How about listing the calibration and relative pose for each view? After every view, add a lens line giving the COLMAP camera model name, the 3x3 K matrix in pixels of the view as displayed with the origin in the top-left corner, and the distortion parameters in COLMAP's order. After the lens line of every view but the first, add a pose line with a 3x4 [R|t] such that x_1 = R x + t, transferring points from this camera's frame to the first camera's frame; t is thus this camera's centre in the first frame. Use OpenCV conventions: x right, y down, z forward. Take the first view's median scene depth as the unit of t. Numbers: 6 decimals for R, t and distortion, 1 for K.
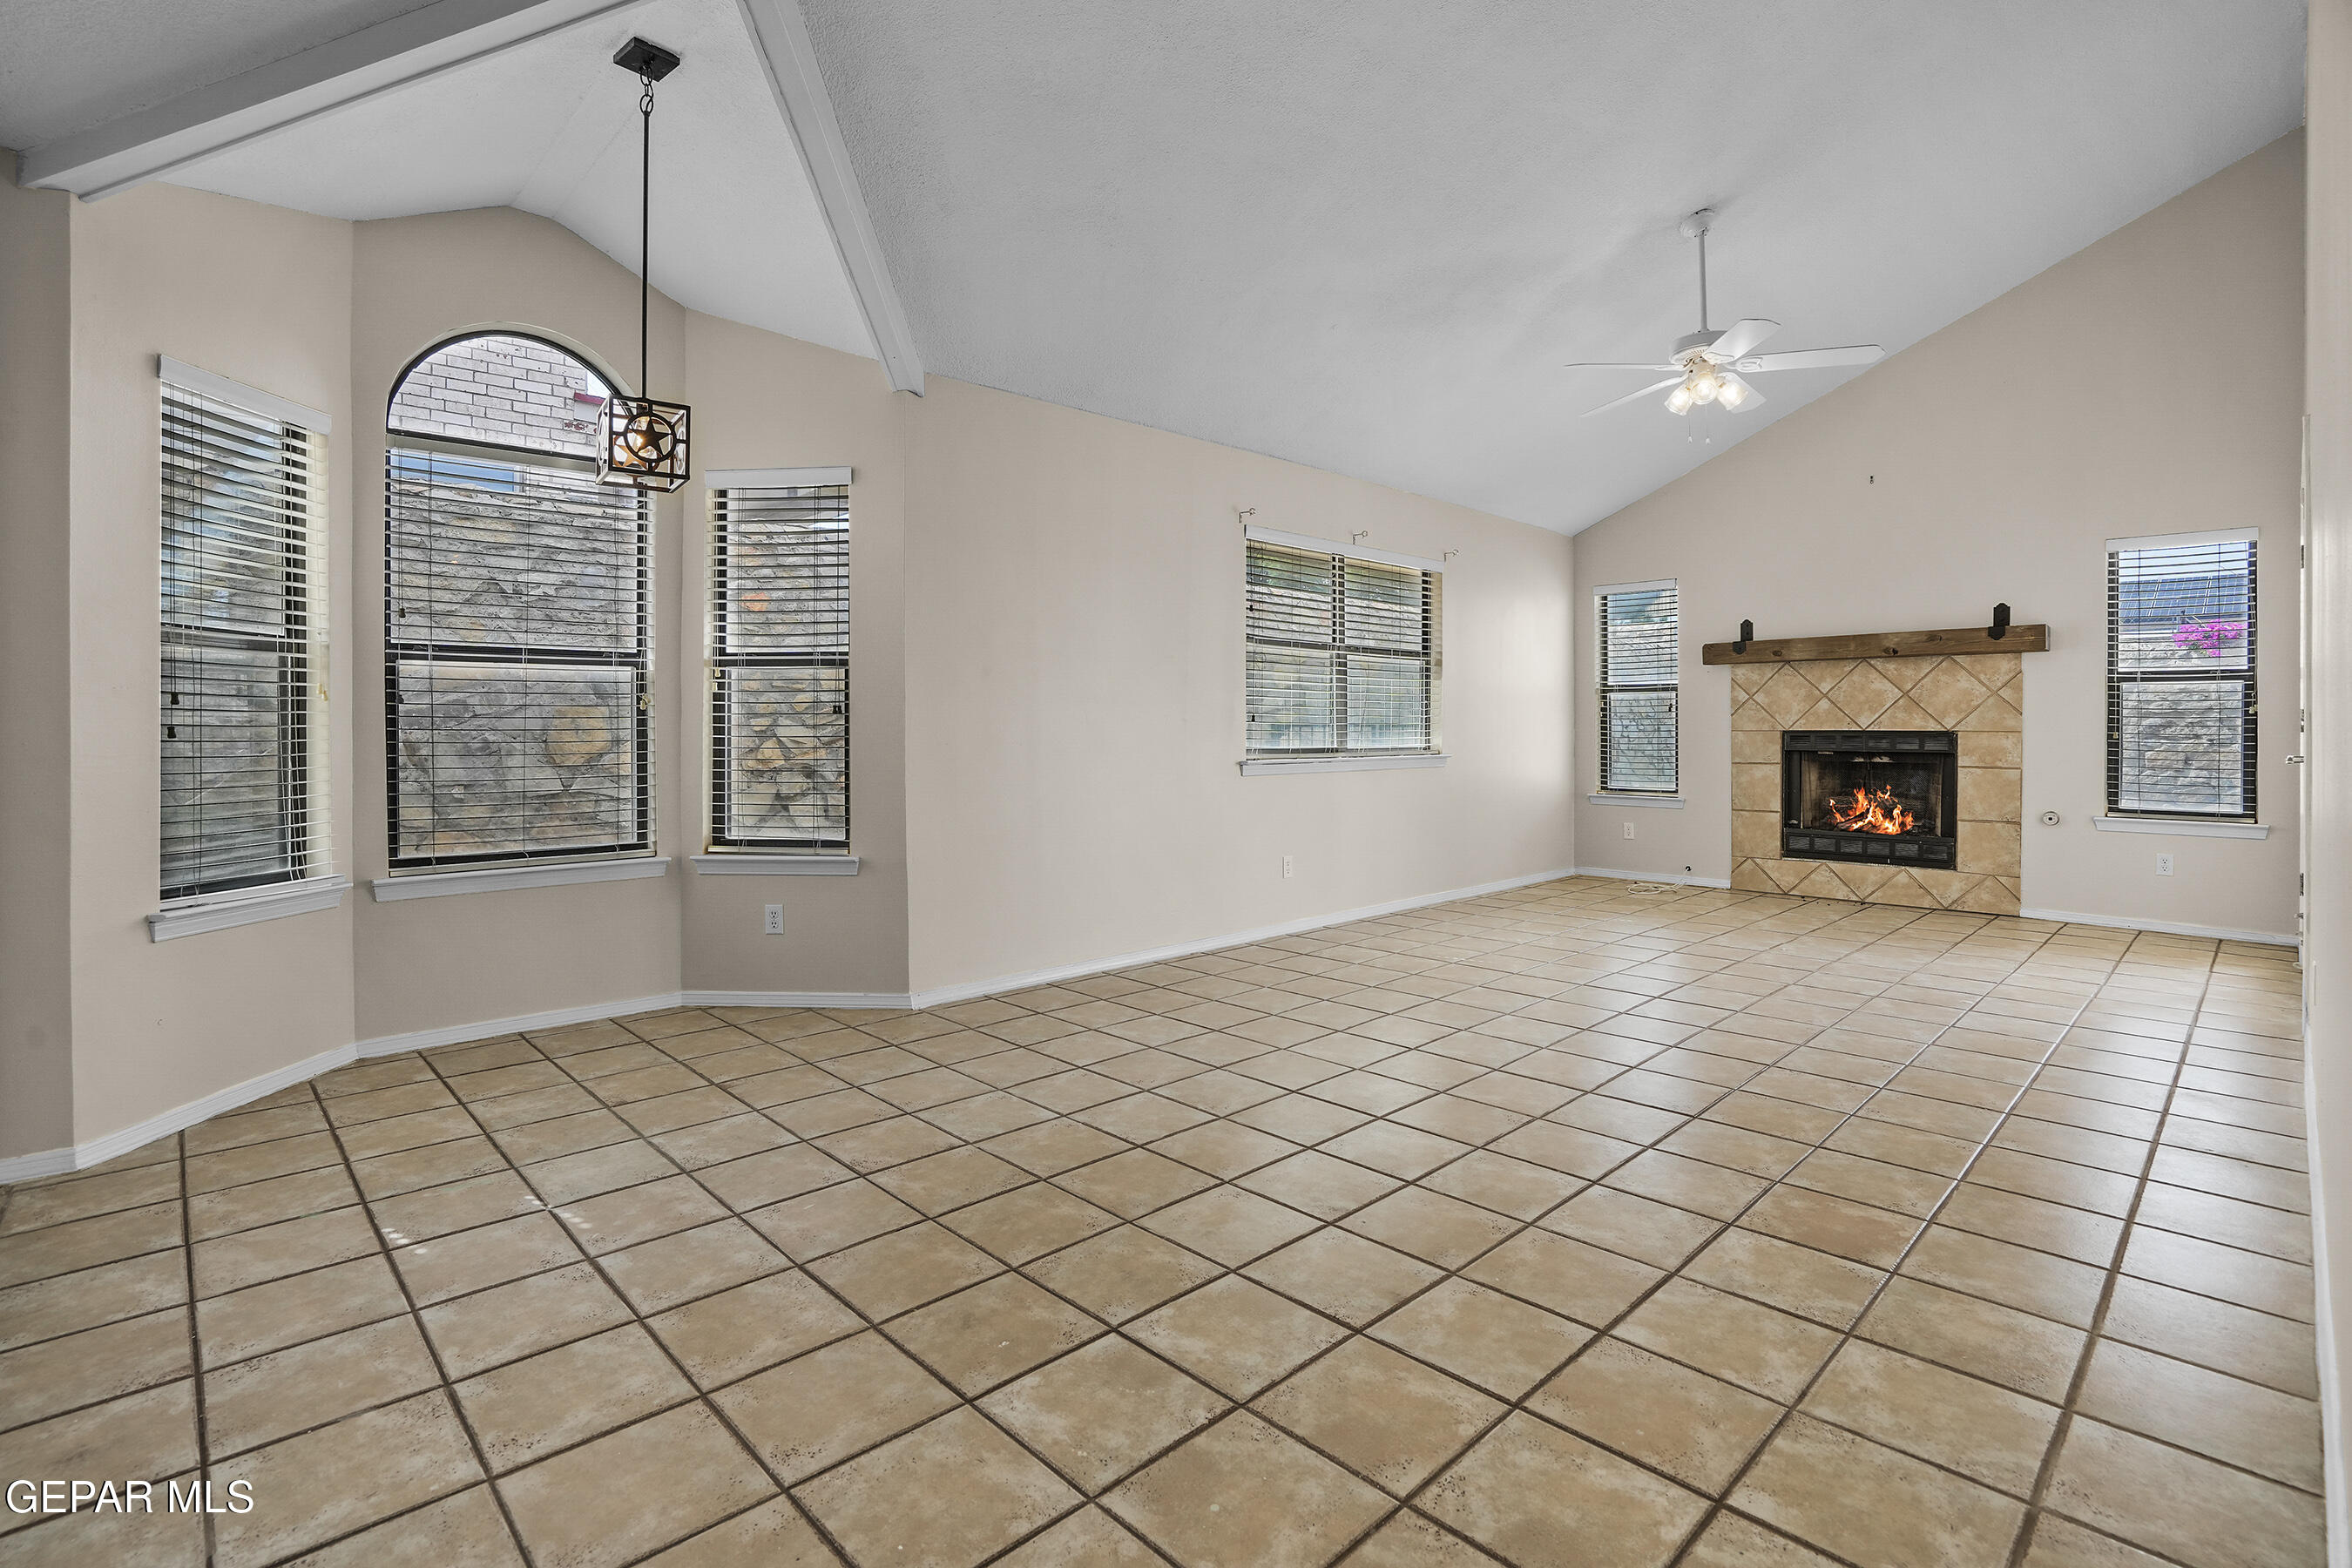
lens RADIAL K [[1105.5, 0, 1160.7], [0, 1105.5, 792.7], [0, 0, 1]] dist [-0.015890, 0.005067]
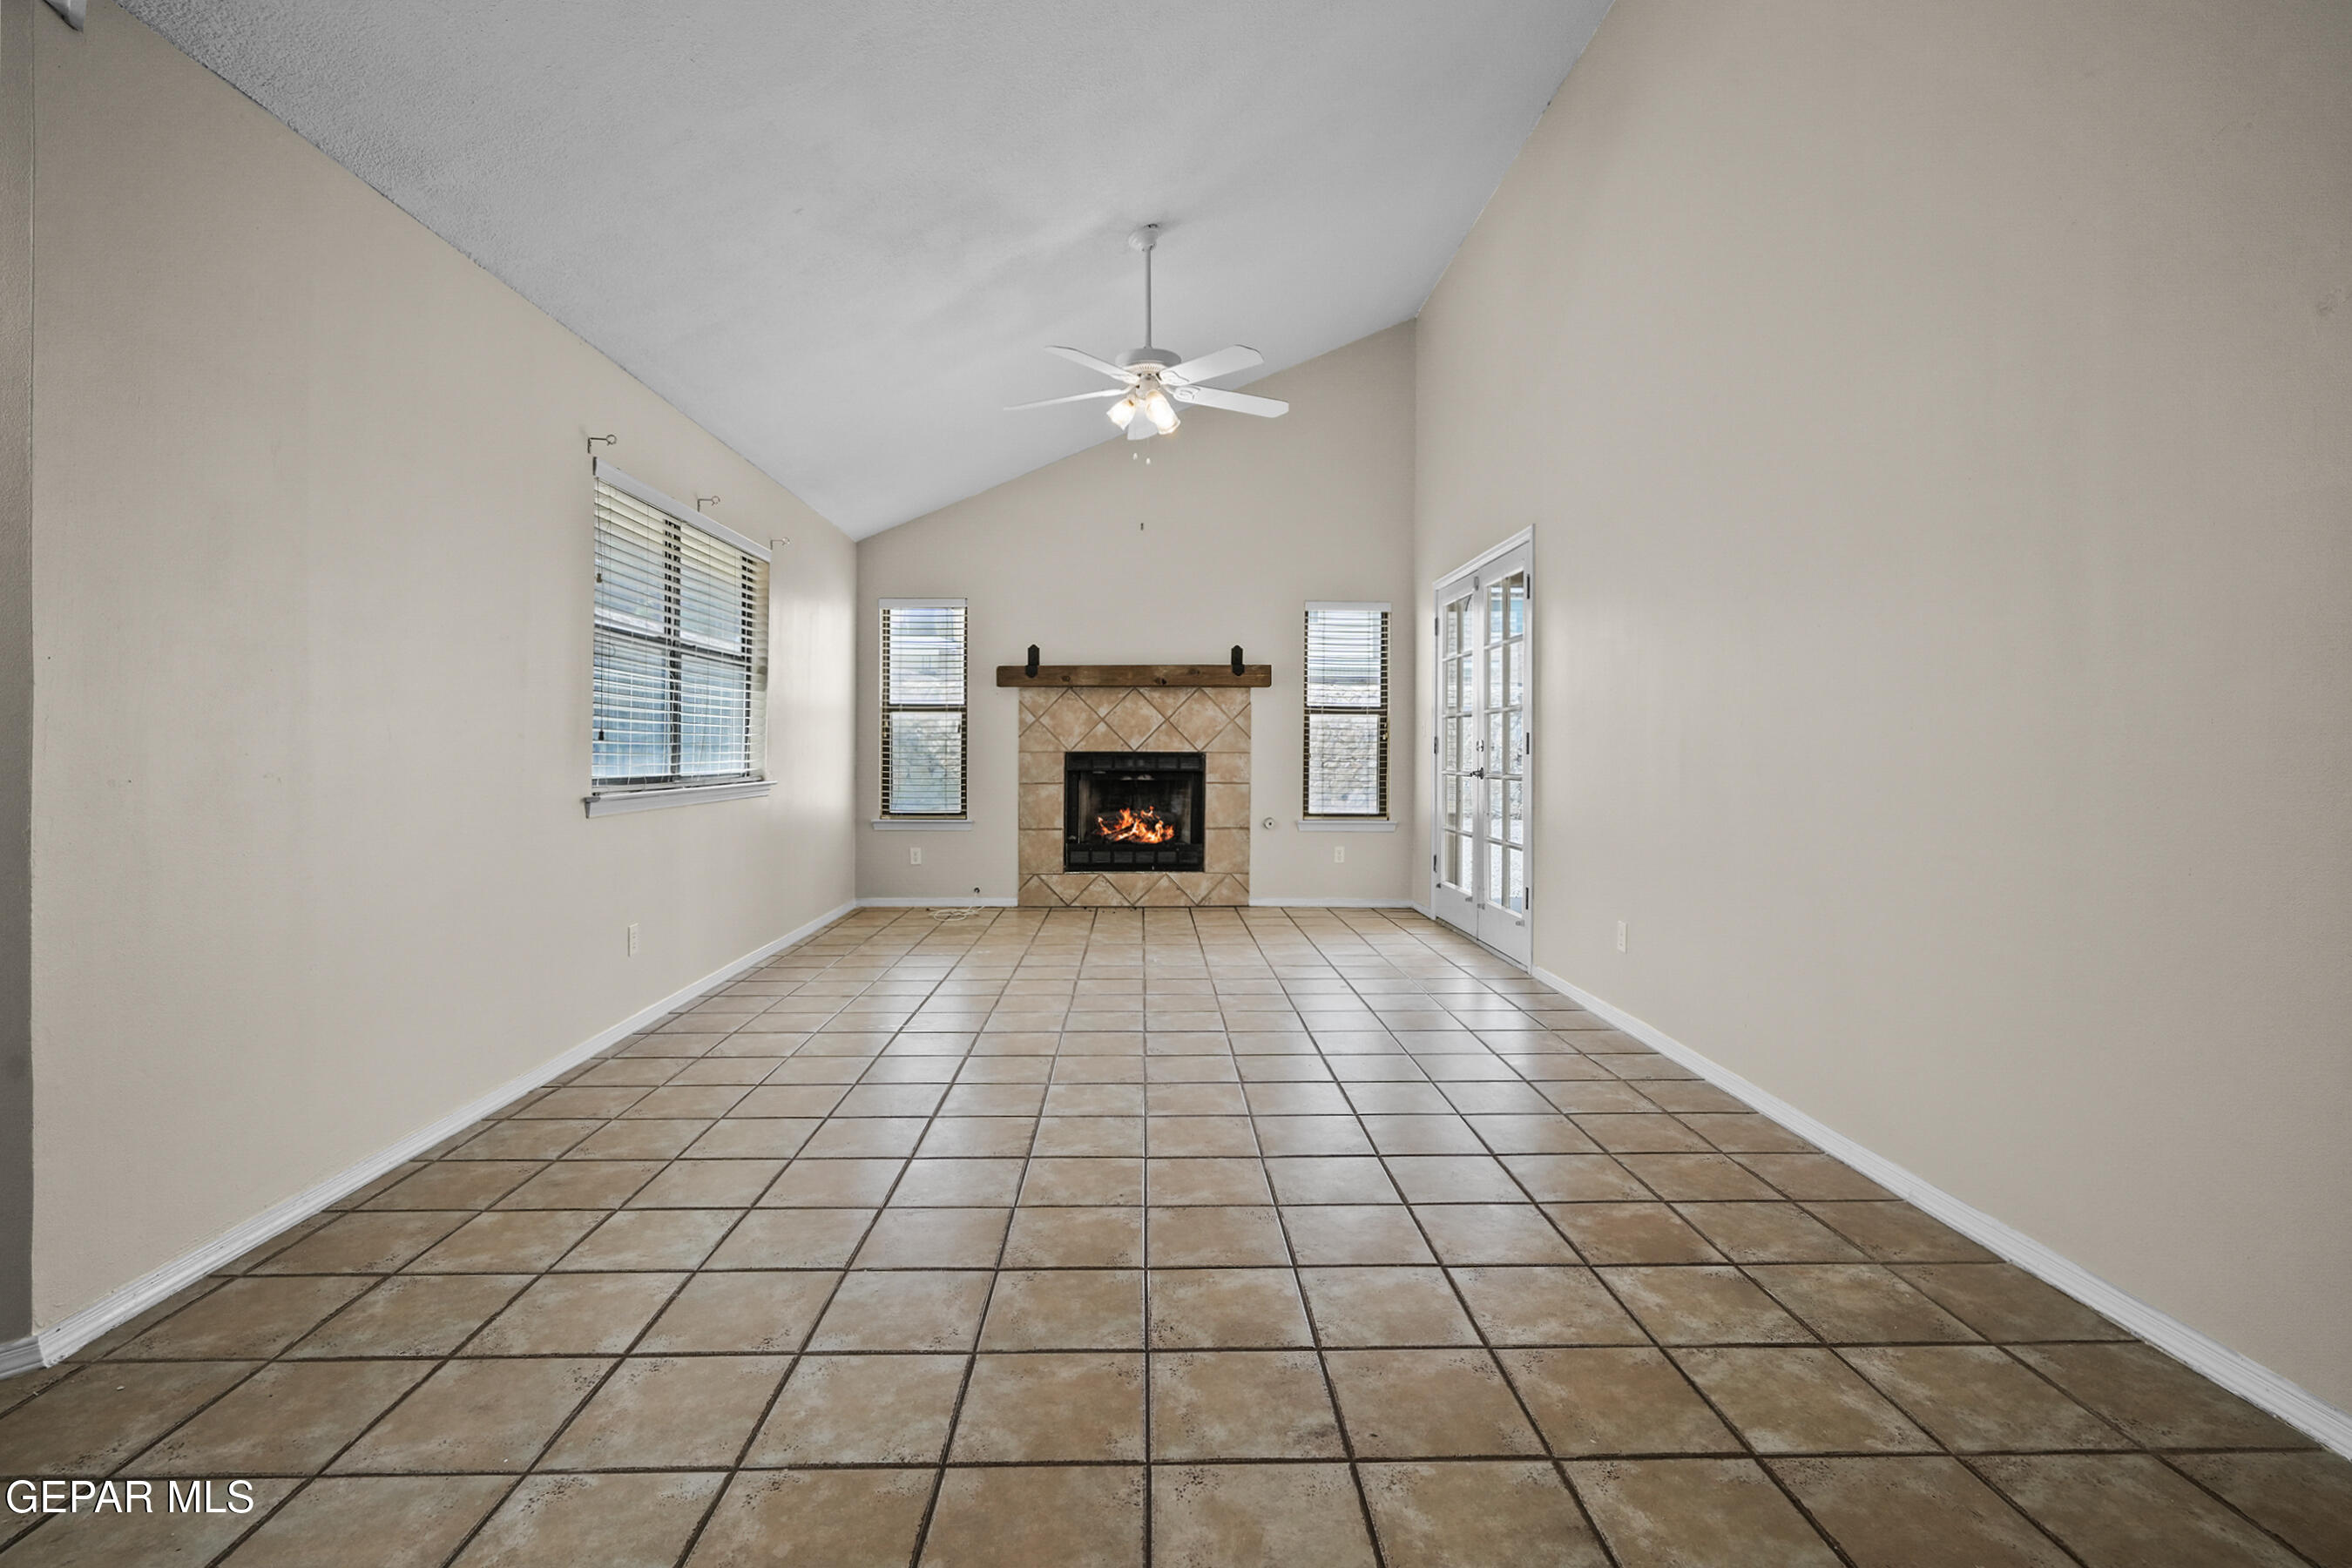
lens RADIAL K [[1105.5, 0, 1168.7], [0, 1105.5, 788.0], [0, 0, 1]] dist [-0.015890, 0.005067]
pose [[0.677903, -0.023687, 0.734770, -0.160074], [0.040815, 0.999152, -0.005446, -0.013072], [-0.734018, 0.033682, 0.678295, 0.226218]]
